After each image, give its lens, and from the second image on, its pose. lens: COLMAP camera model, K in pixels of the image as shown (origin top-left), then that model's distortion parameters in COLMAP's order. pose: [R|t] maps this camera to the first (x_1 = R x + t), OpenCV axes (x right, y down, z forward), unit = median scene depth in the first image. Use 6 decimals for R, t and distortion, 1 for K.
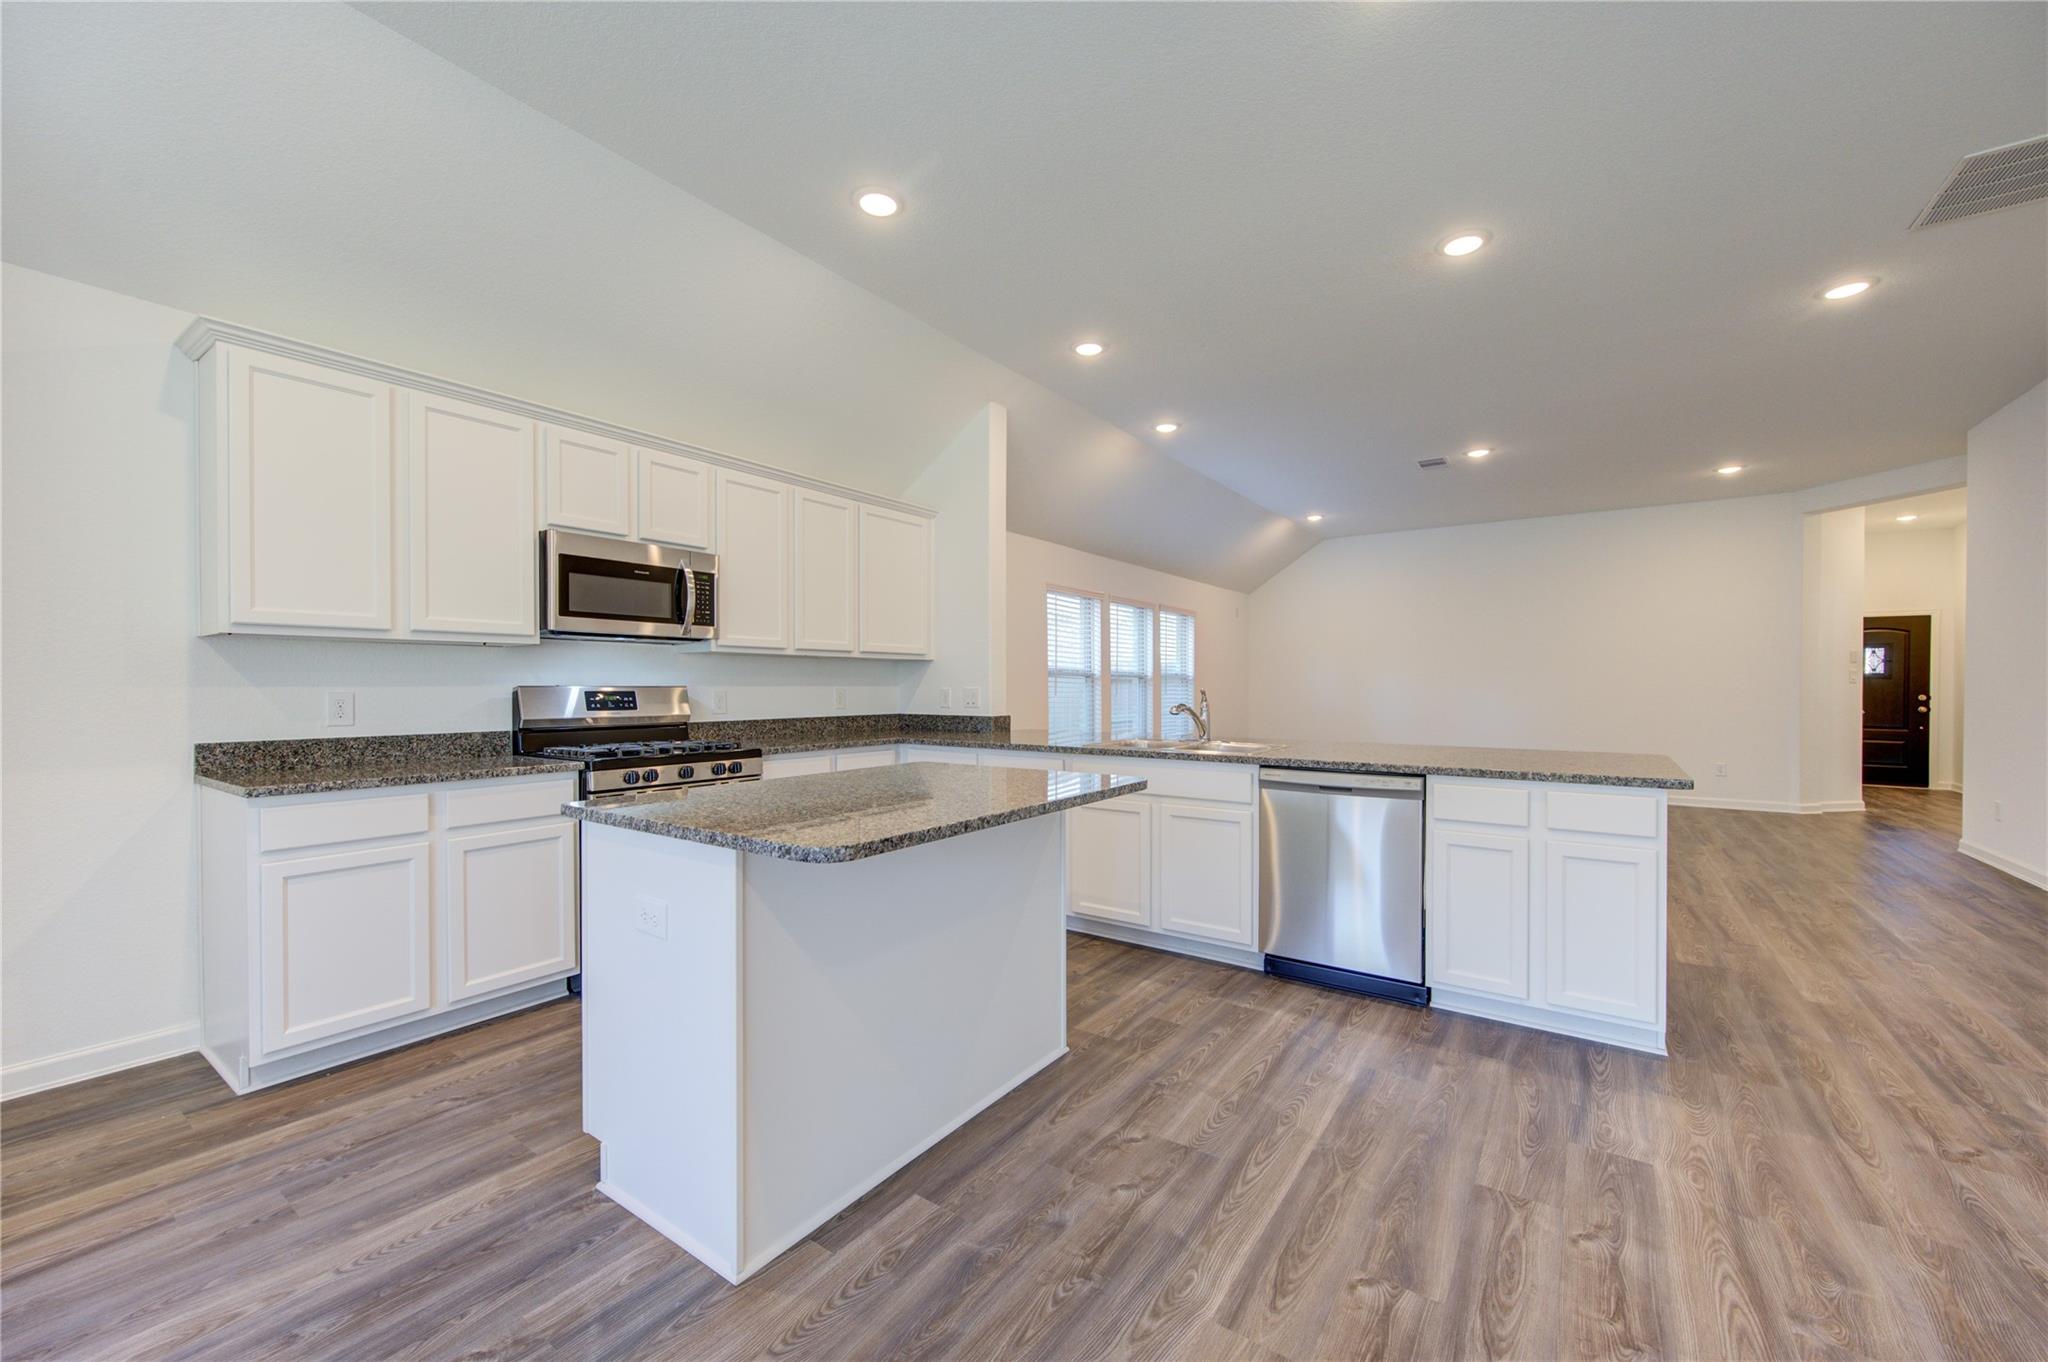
lens RADIAL K [[803.0, 0, 1044.4], [0, 803.0, 689.3], [0, 0, 1]] dist [0.000540, 0.000019]
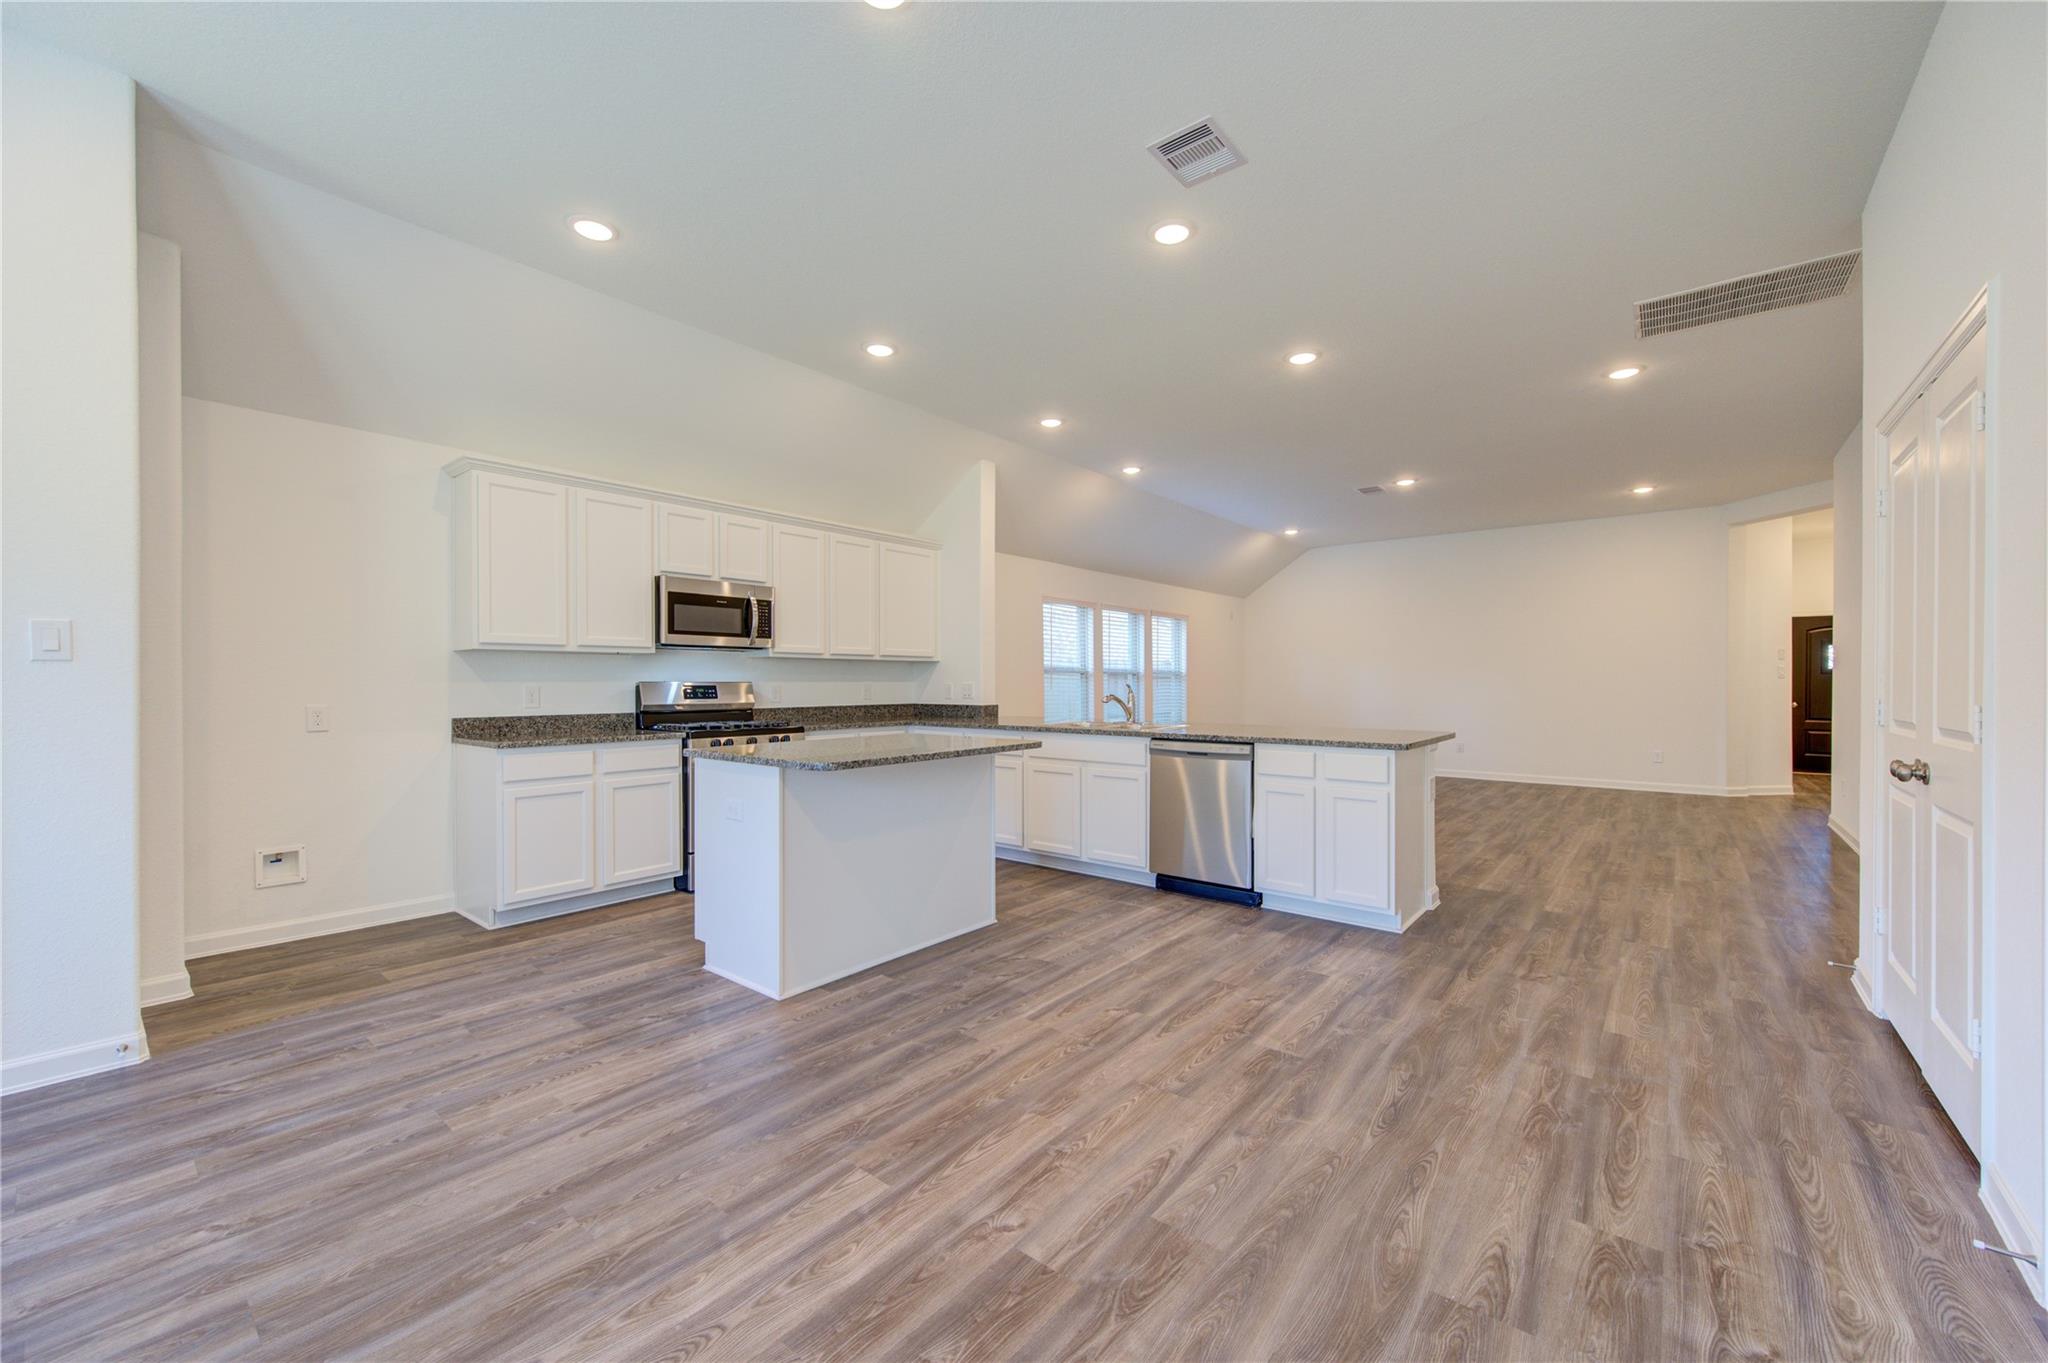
lens RADIAL K [[803.0, 0, 1039.5], [0, 803.0, 679.8], [0, 0, 1]] dist [0.000540, 0.000019]
pose [[0.997378, -0.001088, -0.072366, 0.162449], [0.000676, 0.999983, -0.005720, 0.001138], [0.072371, 0.005656, 0.997362, -0.374867]]
